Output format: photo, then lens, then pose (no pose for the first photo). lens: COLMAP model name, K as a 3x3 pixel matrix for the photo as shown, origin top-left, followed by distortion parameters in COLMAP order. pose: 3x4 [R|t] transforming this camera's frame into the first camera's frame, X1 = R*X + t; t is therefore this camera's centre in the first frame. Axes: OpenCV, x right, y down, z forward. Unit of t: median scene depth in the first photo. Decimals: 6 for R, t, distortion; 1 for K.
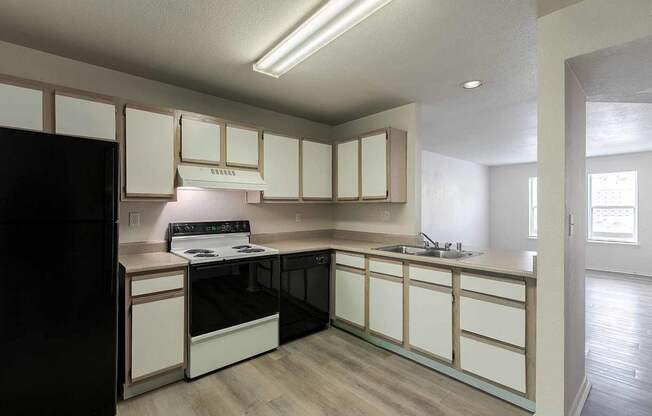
lens RADIAL K [[289.9, 0, 322.7], [0, 289.9, 210.3], [0, 0, 1]] dist [0.001949, -0.000329]
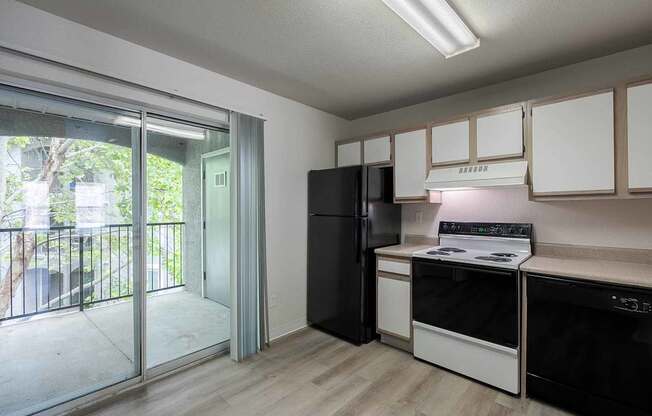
lens RADIAL K [[289.9, 0, 325.4], [0, 289.9, 209.3], [0, 0, 1]] dist [0.001949, -0.000329]
pose [[0.103069, 0.006544, -0.994653, 0.569538], [-0.005119, 0.999969, 0.006048, -0.007042], [0.994661, 0.004468, 0.103099, 0.461435]]
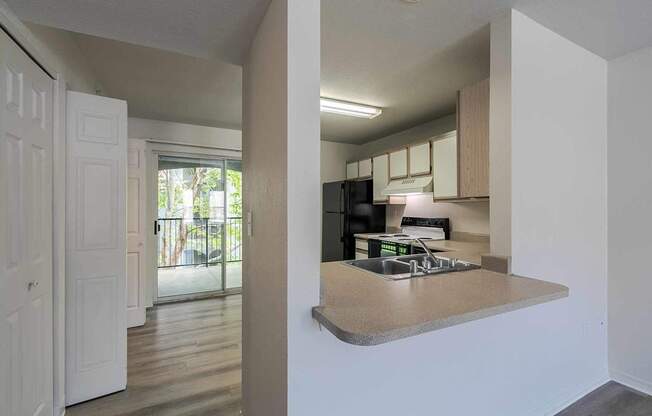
lens RADIAL K [[289.9, 0, 325.8], [0, 289.9, 207.2], [0, 0, 1]] dist [0.001949, -0.000329]
pose [[-0.248576, -0.002520, -0.968609, 1.185232], [-0.007597, 0.999971, -0.000652, -0.004988], [0.968582, 0.007196, -0.248588, 1.024879]]
